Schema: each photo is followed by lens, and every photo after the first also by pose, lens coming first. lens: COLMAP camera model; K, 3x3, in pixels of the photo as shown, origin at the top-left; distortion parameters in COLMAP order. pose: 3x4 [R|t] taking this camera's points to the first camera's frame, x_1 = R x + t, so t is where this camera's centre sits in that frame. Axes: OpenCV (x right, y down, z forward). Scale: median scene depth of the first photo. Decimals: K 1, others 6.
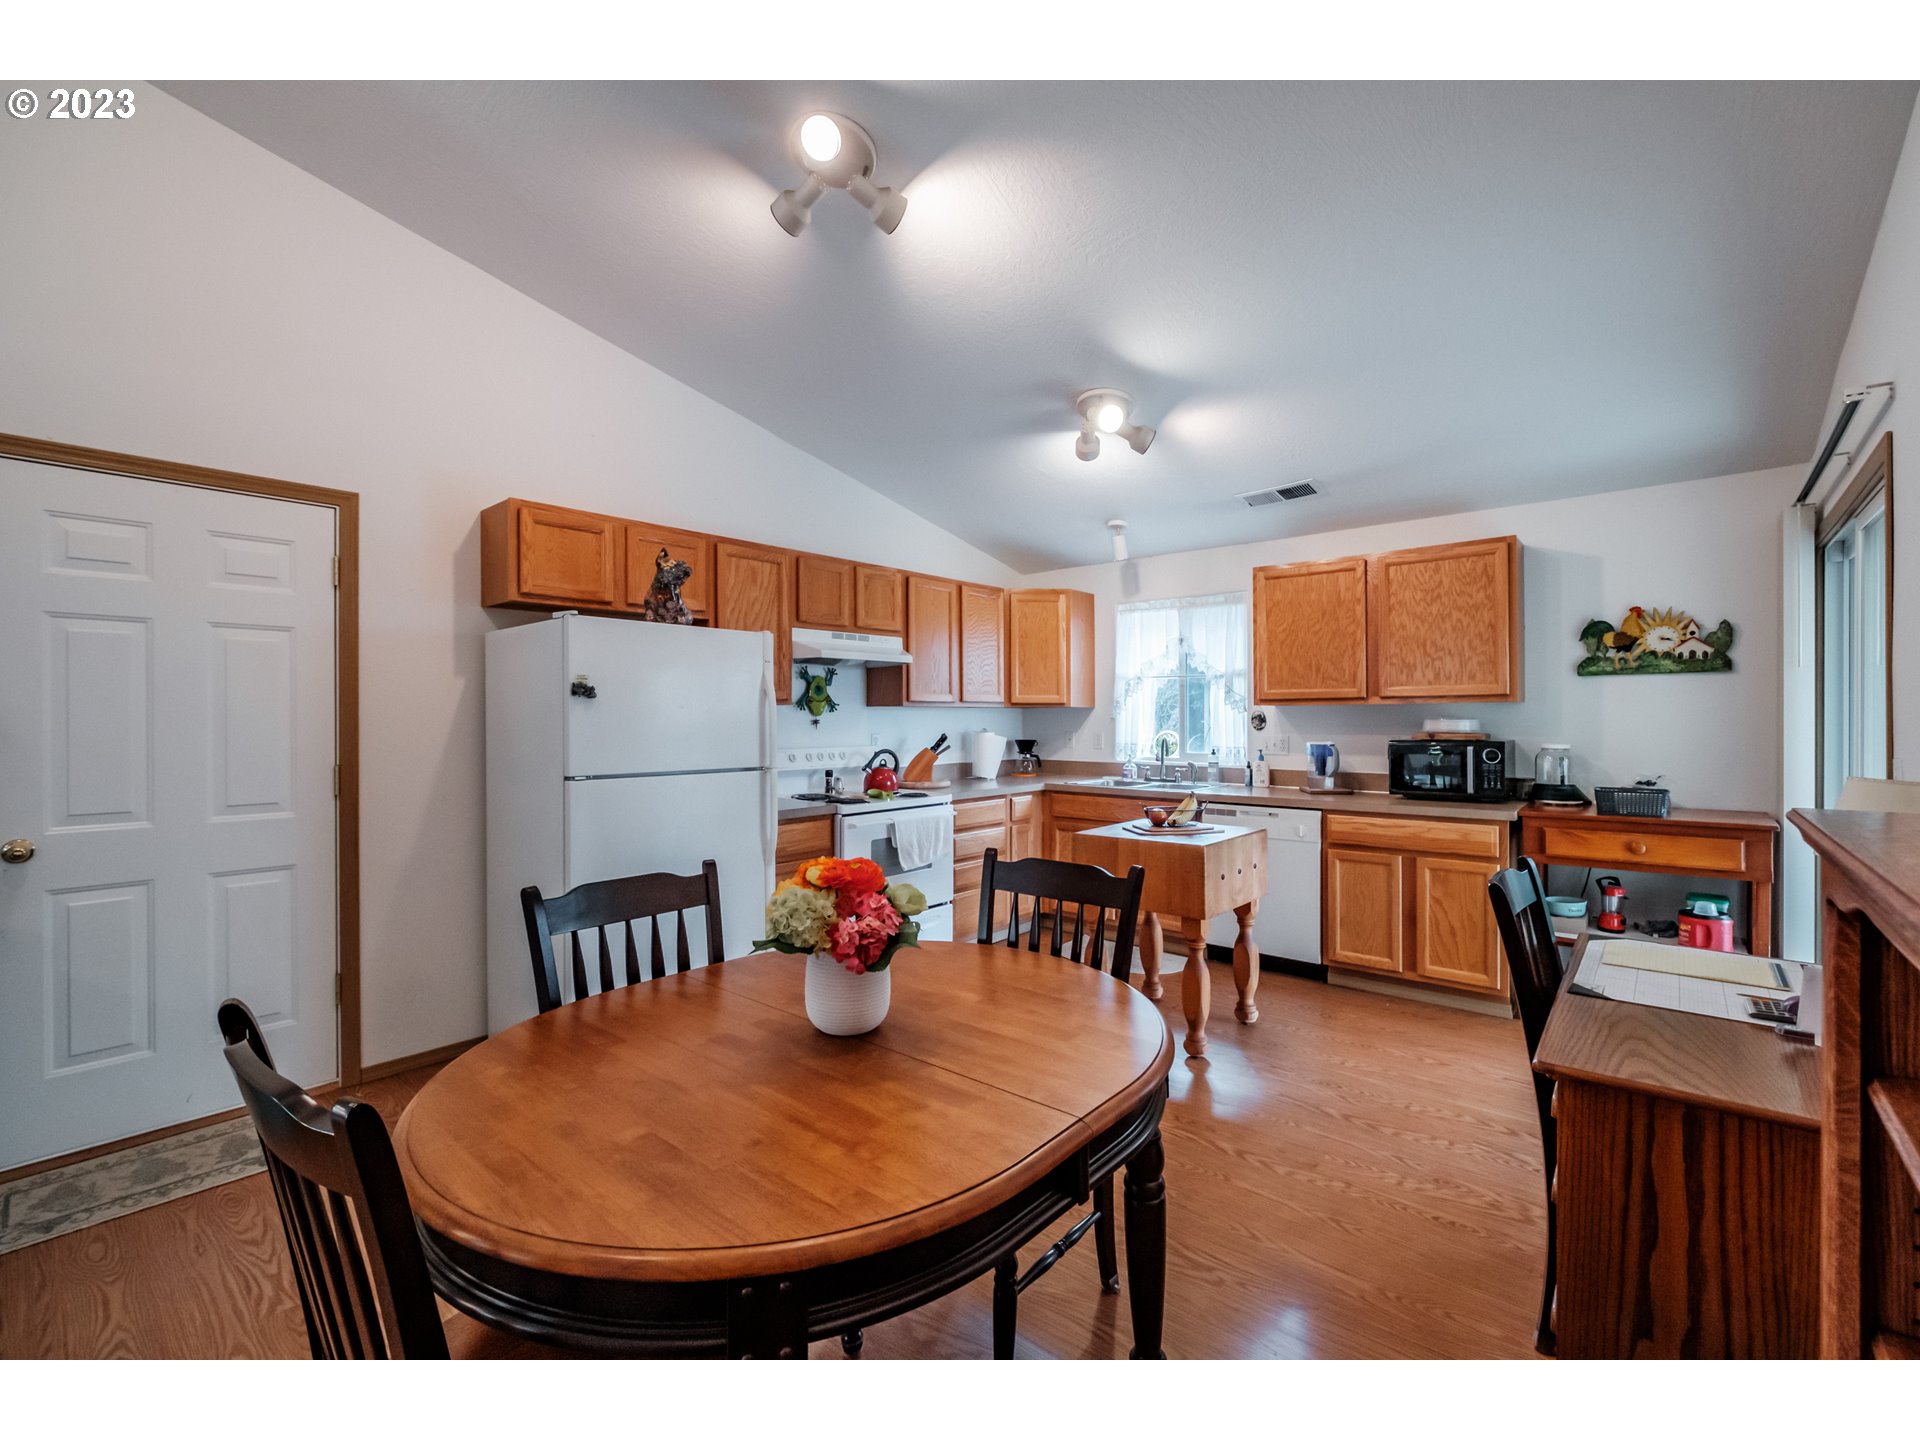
lens RADIAL K [[845.4, 0, 951.7], [0, 845.4, 709.9], [0, 0, 1]] dist [-0.004499, -0.000514]
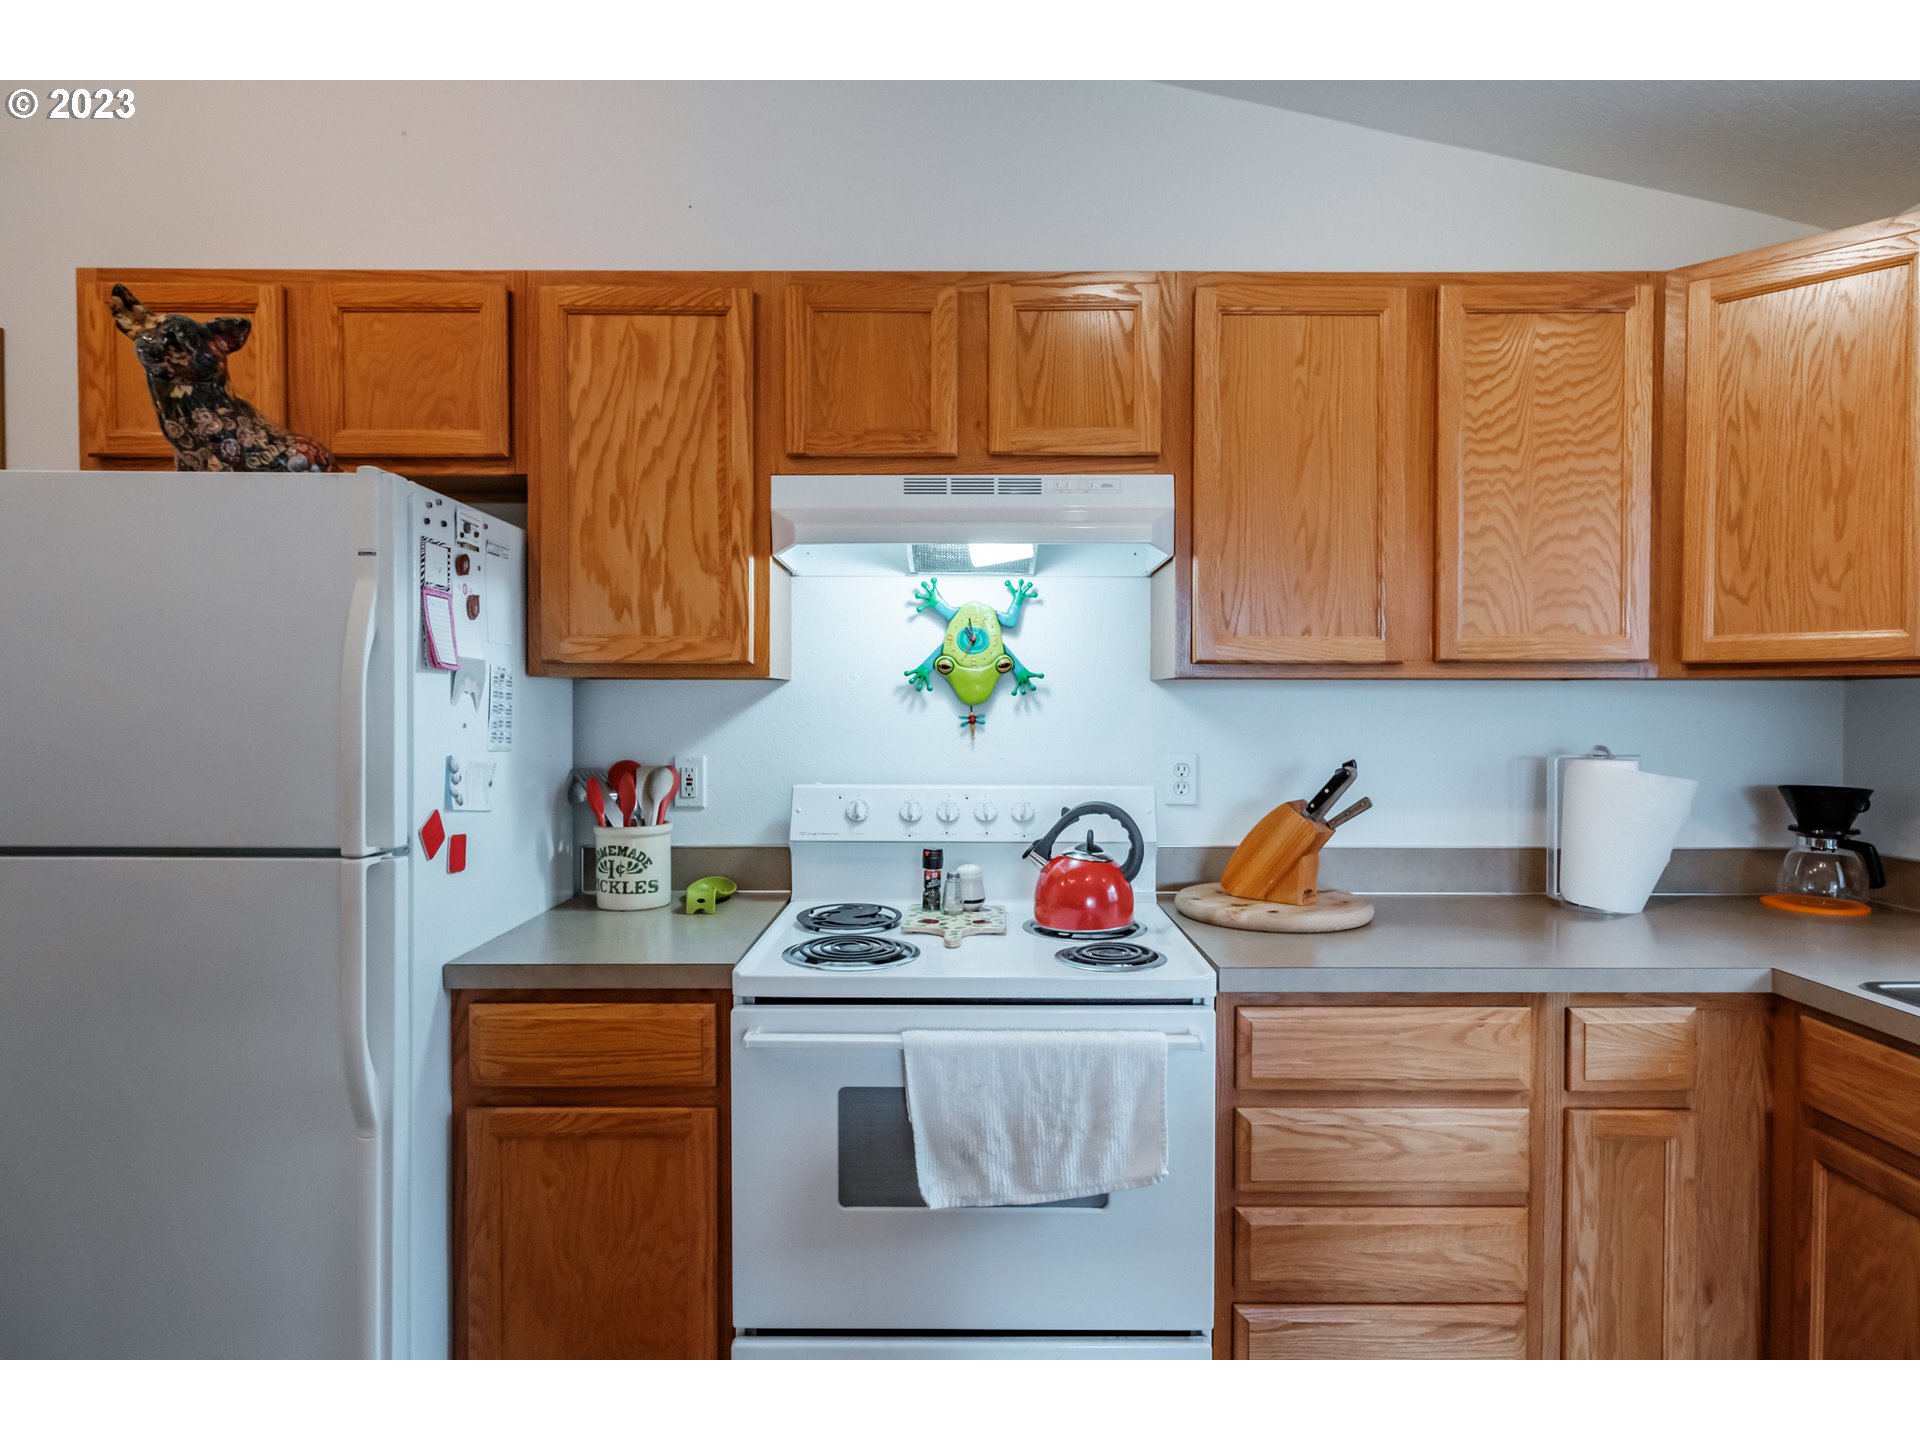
lens RADIAL K [[1060.4, 0, 973.7], [0, 1060.4, 720.9], [0, 0, 1]] dist [0.001112, 0.002838]
pose [[0.661848, 0.018405, -0.749412, 0.216222], [0.003970, 0.999598, 0.028056, 0.000814], [0.749628, -0.021544, 0.661509, 0.683748]]
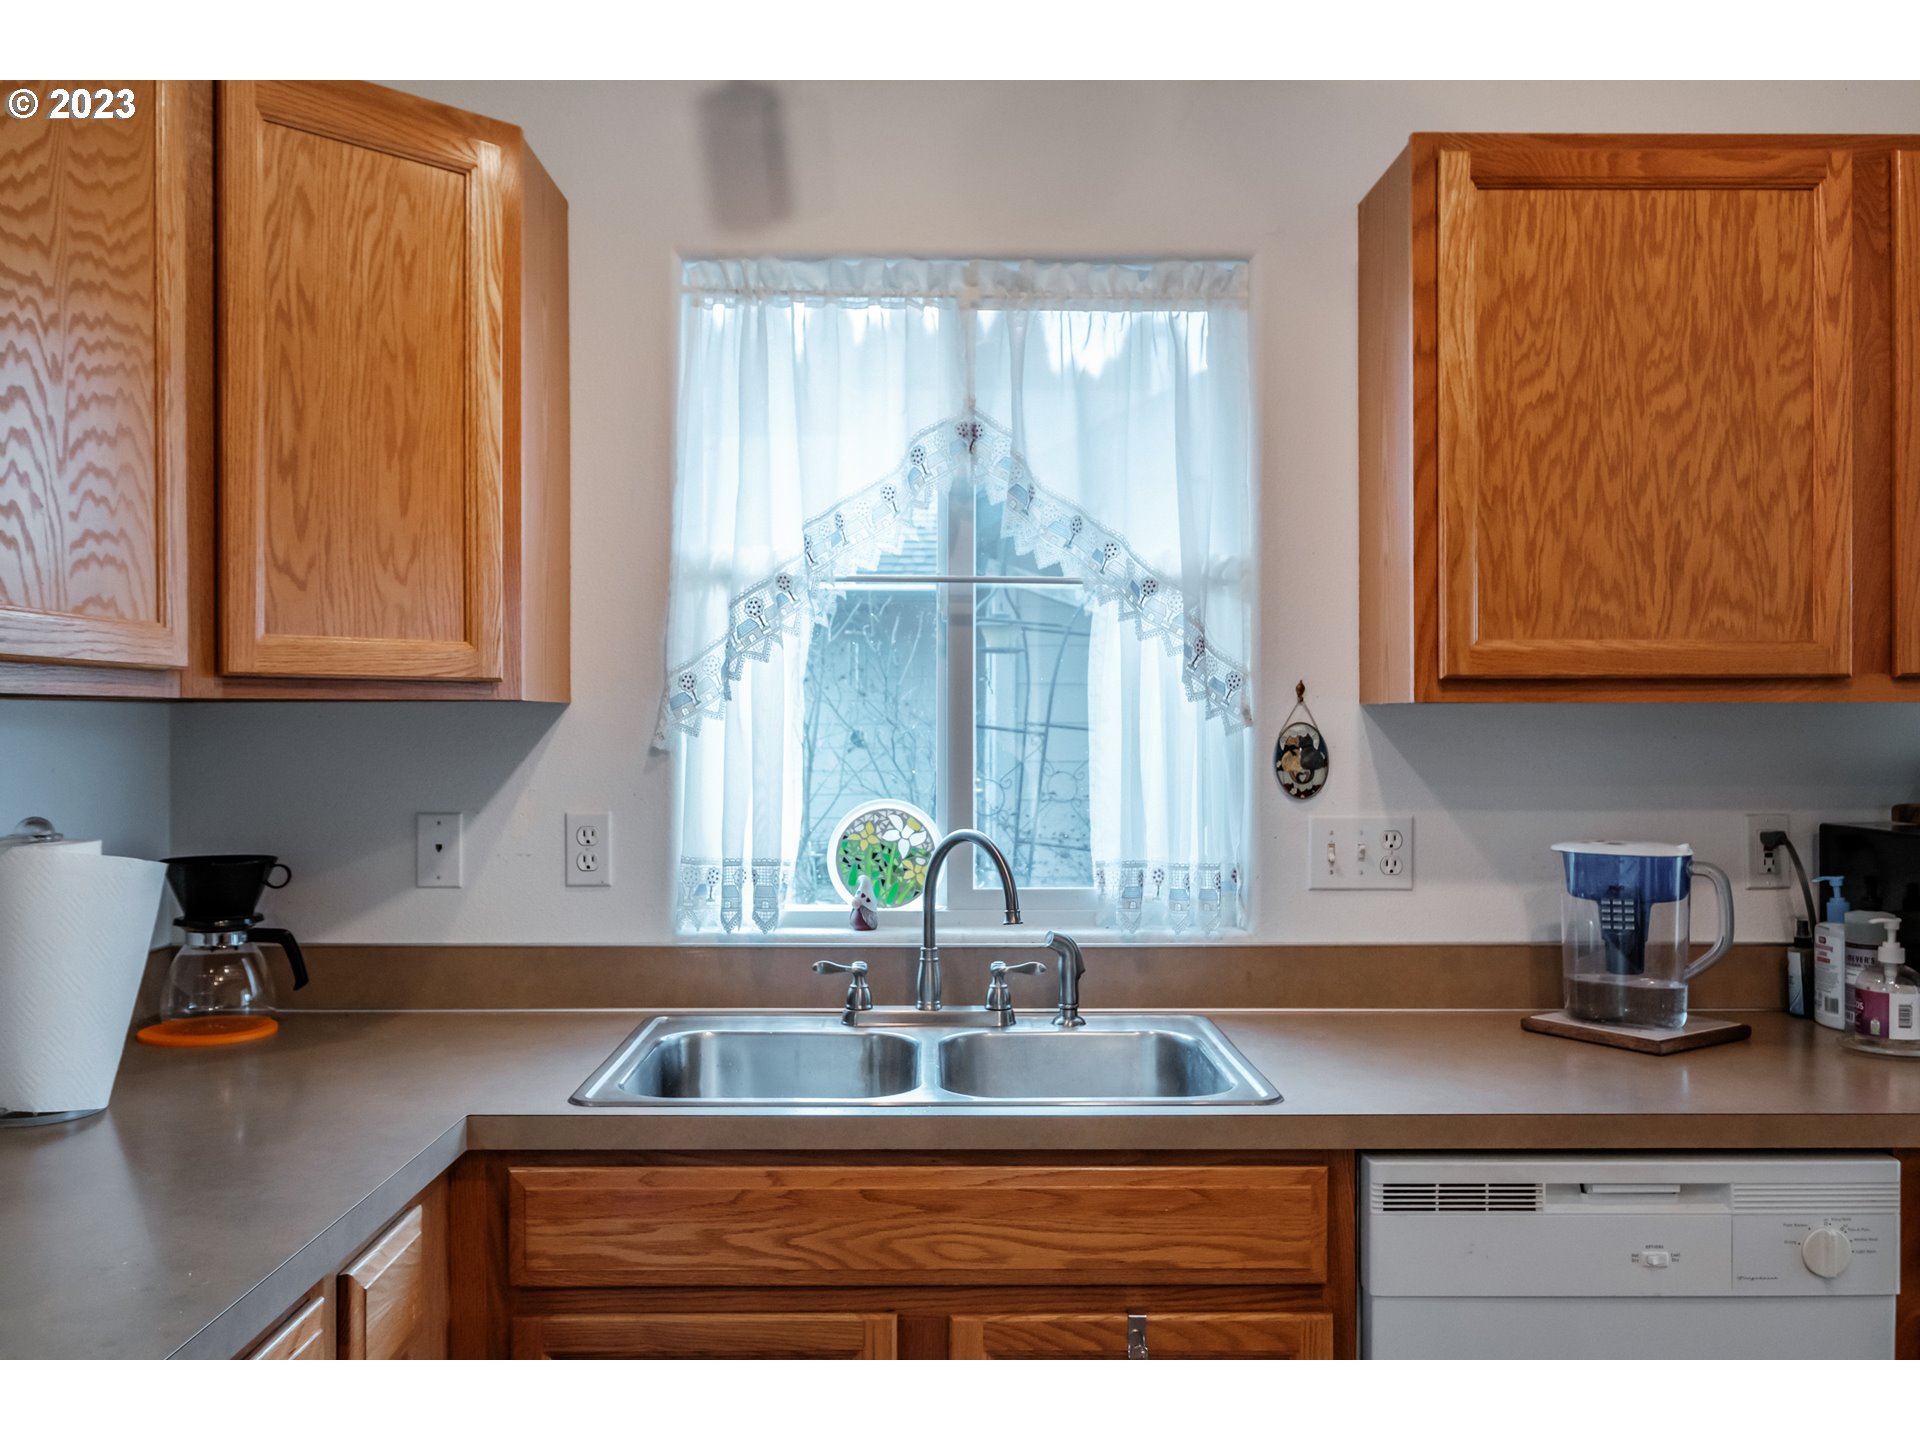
lens RADIAL K [[1593.4, 0, 961.1], [0, 1593.4, 734.4], [0, 0, 1]] dist [0.003724, -0.001734]
pose [[0.745257, -0.003203, 0.666769, -0.046609], [-0.006613, 0.999904, 0.012195, -0.000617], [-0.666744, -0.013498, 0.745164, 0.762475]]
